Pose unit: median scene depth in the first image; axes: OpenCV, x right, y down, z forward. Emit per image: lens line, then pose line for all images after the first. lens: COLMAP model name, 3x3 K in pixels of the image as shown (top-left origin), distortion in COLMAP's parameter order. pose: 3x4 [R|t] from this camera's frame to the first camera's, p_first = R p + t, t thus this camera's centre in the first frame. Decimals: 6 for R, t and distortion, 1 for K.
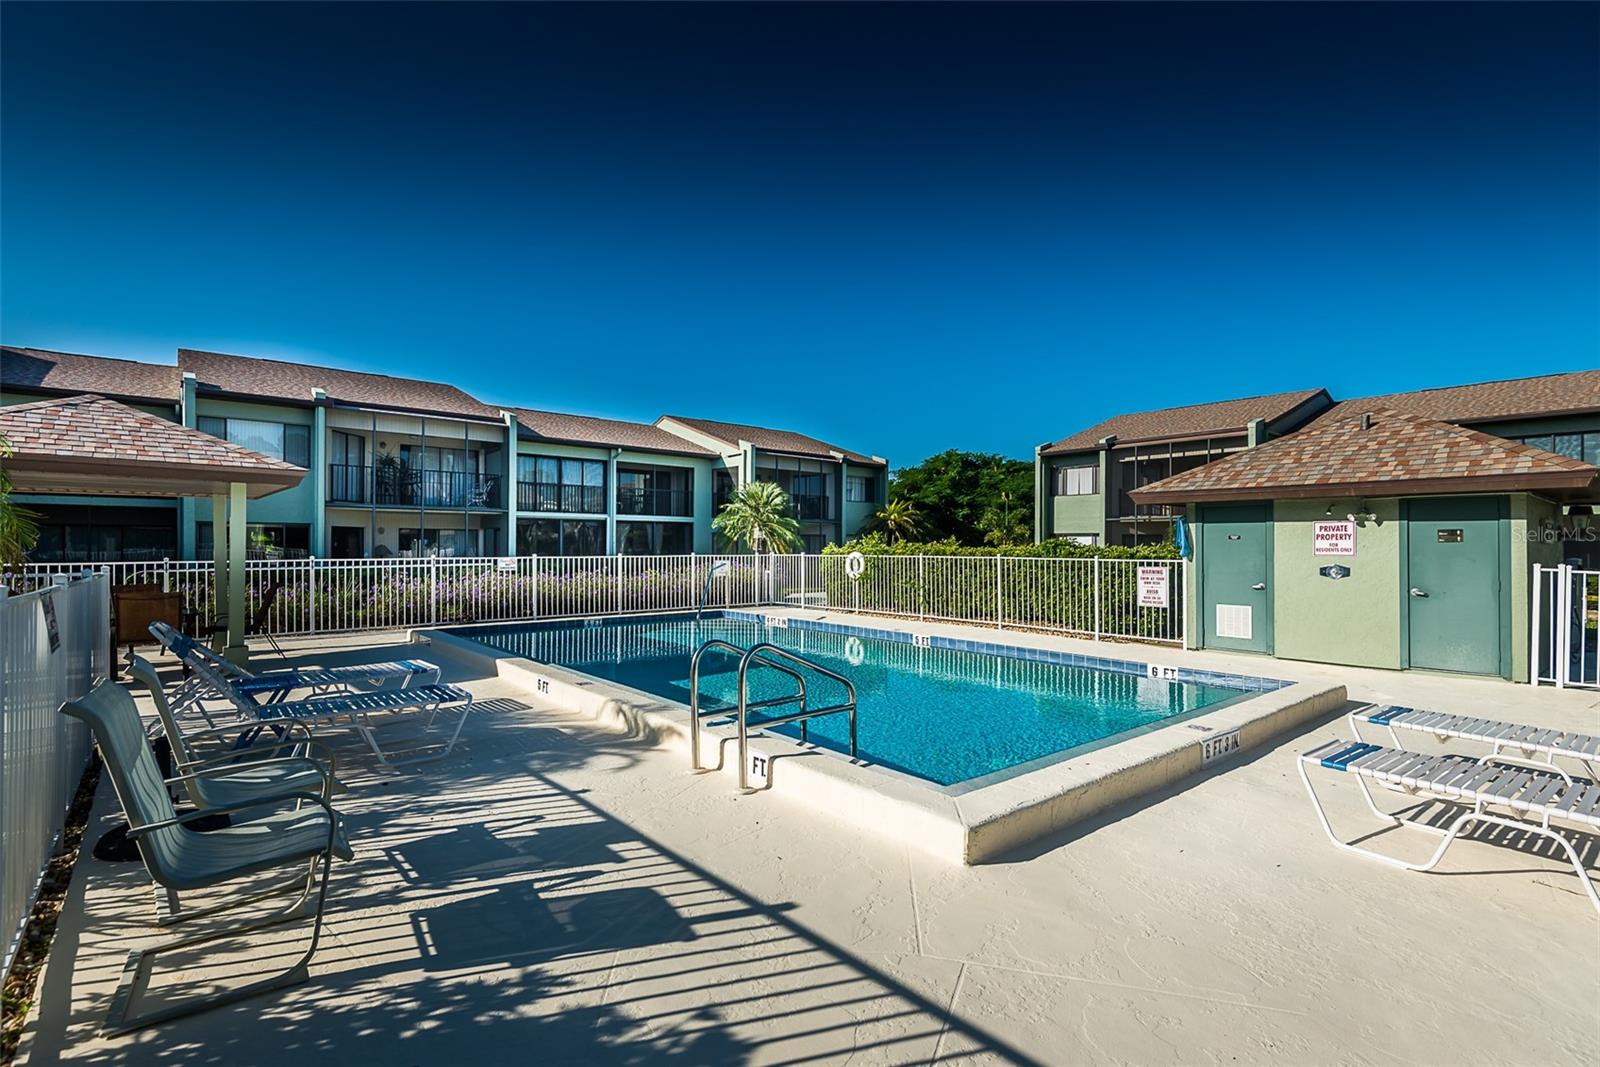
lens RADIAL K [[748.0, 0, 823.5], [0, 748.0, 539.9], [0, 0, 1]] dist [-0.000063, -0.027245]
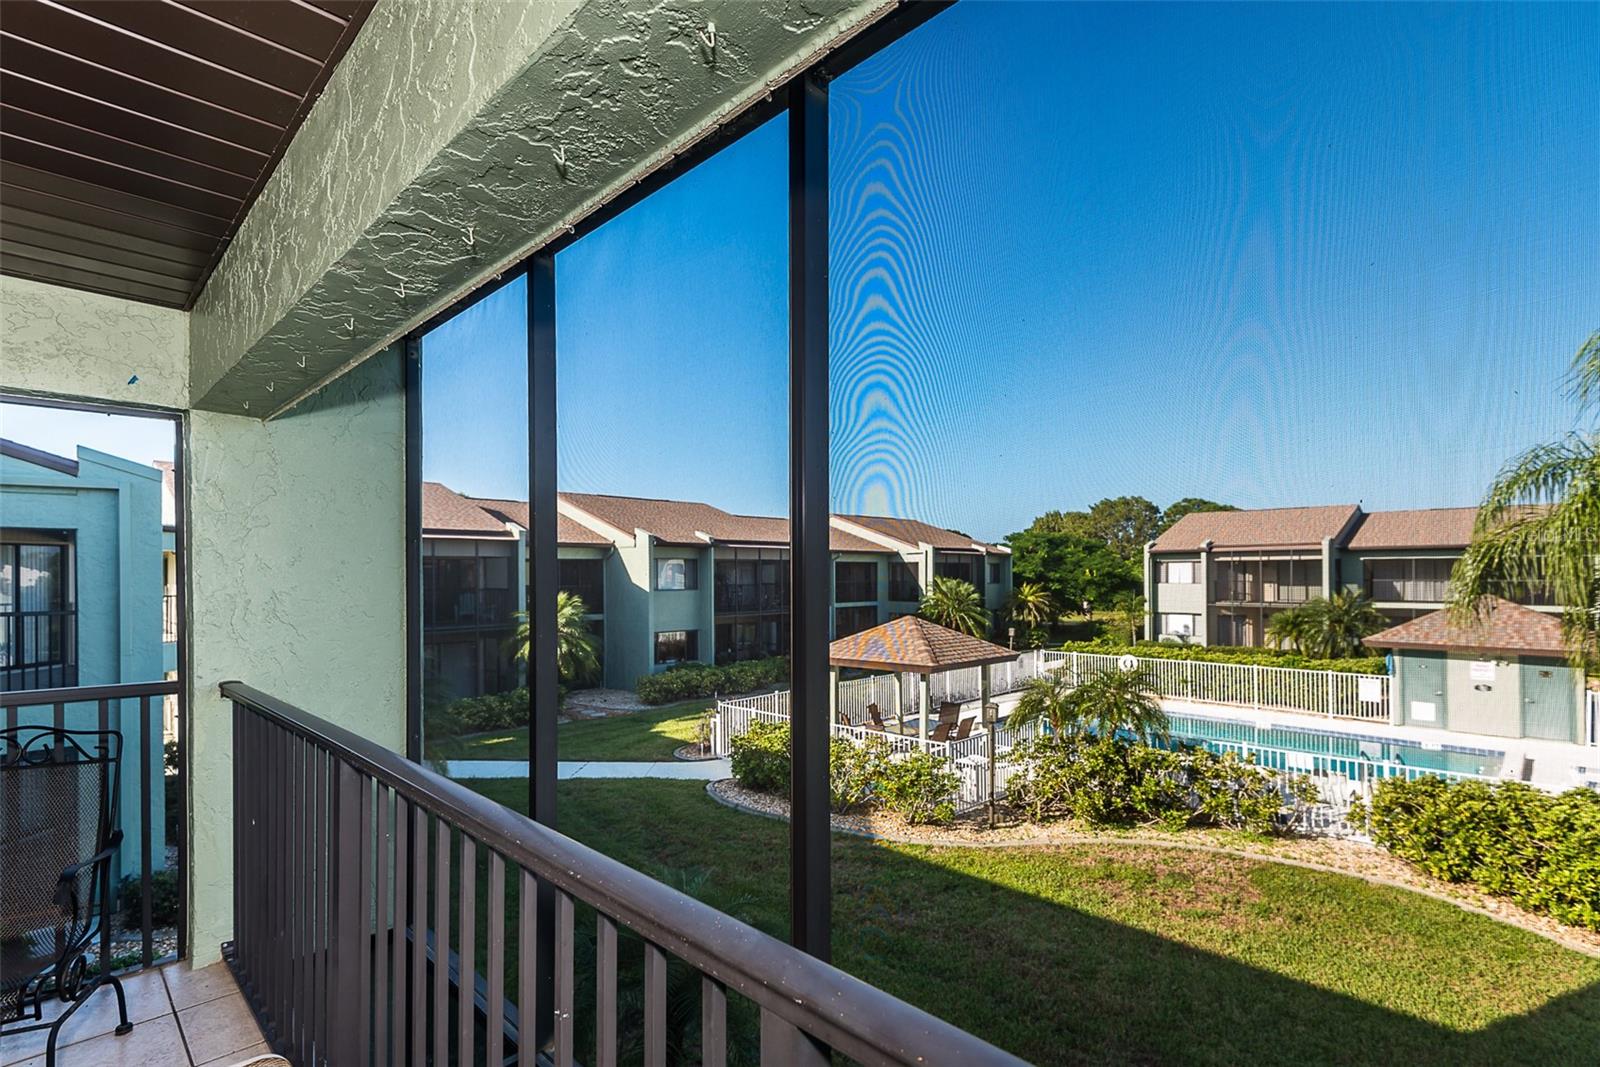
lens RADIAL K [[765.9, 0, 800.9], [0, 765.9, 571.1], [0, 0, 1]] dist [-0.000570, -0.012504]
pose [[0.997831, -0.008129, 0.065328, -0.640346], [0.007732, 0.999950, 0.006326, -0.150737], [-0.065376, -0.005807, 0.997844, -0.458429]]
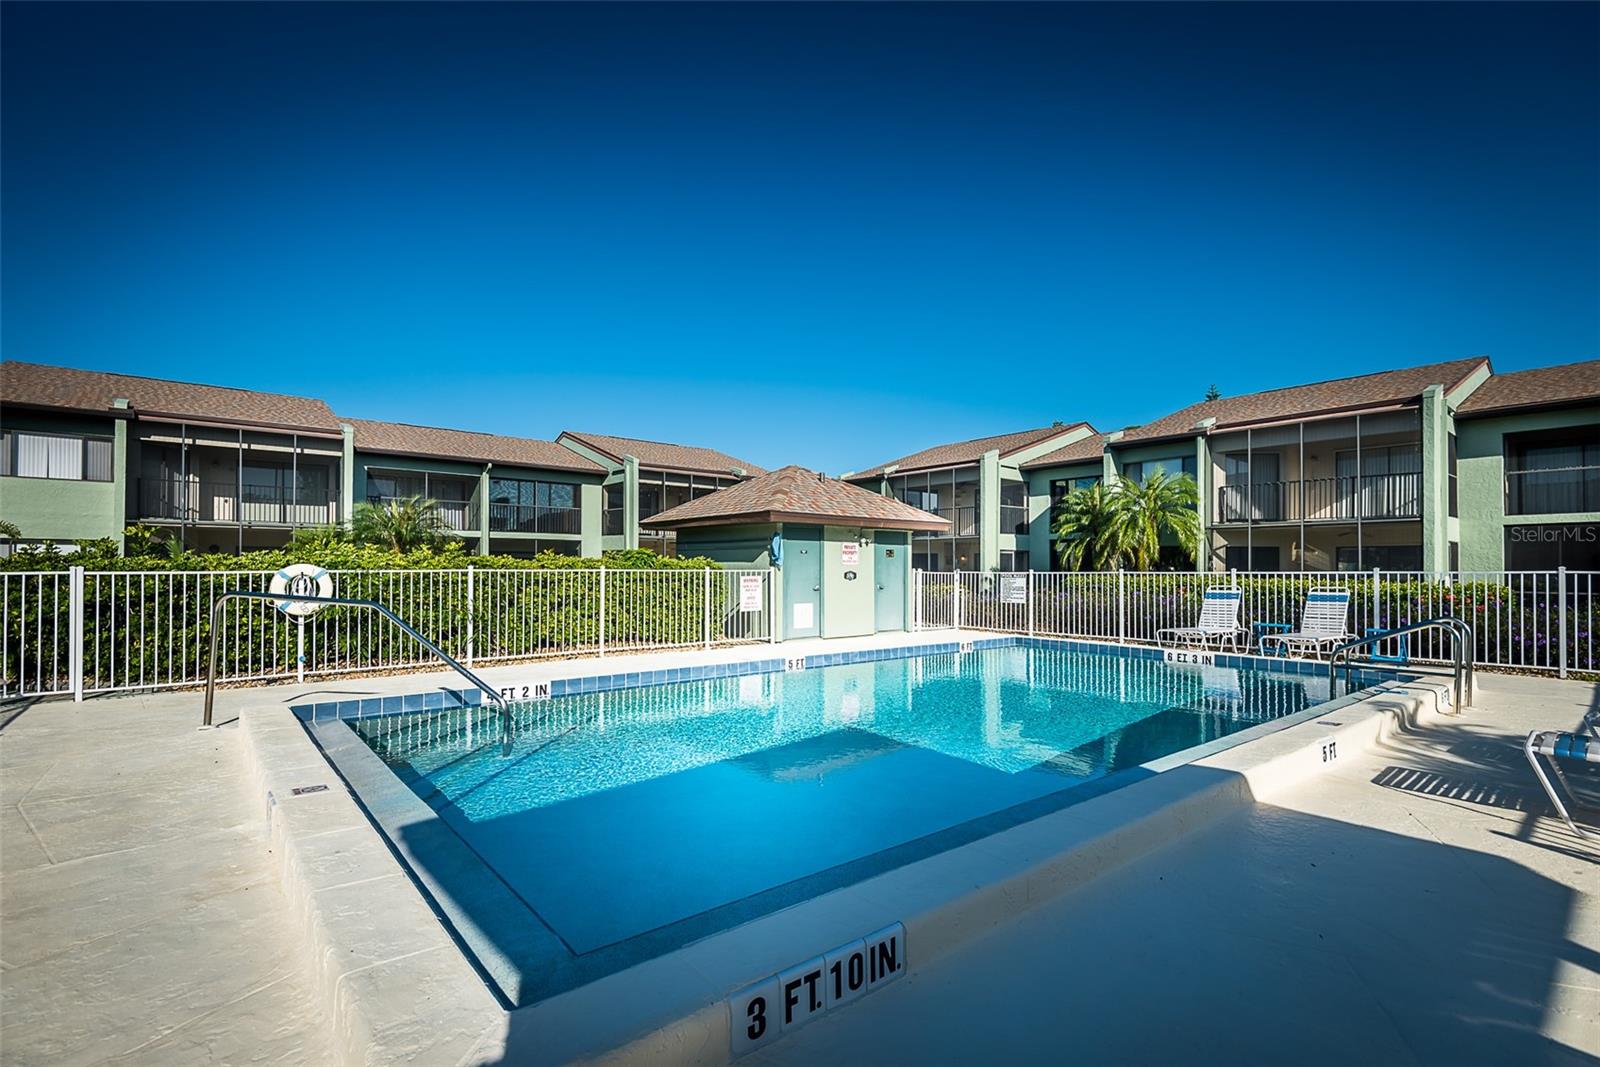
lens RADIAL K [[728.6, 0, 776.2], [0, 728.6, 536.2], [0, 0, 1]] dist [0.028732, -0.000024]
pose [[0.053232, 0.035688, 0.997944, -0.409127], [-0.009988, 0.999330, -0.035205, 0.008297], [-0.998532, -0.008093, 0.053553, 0.544341]]
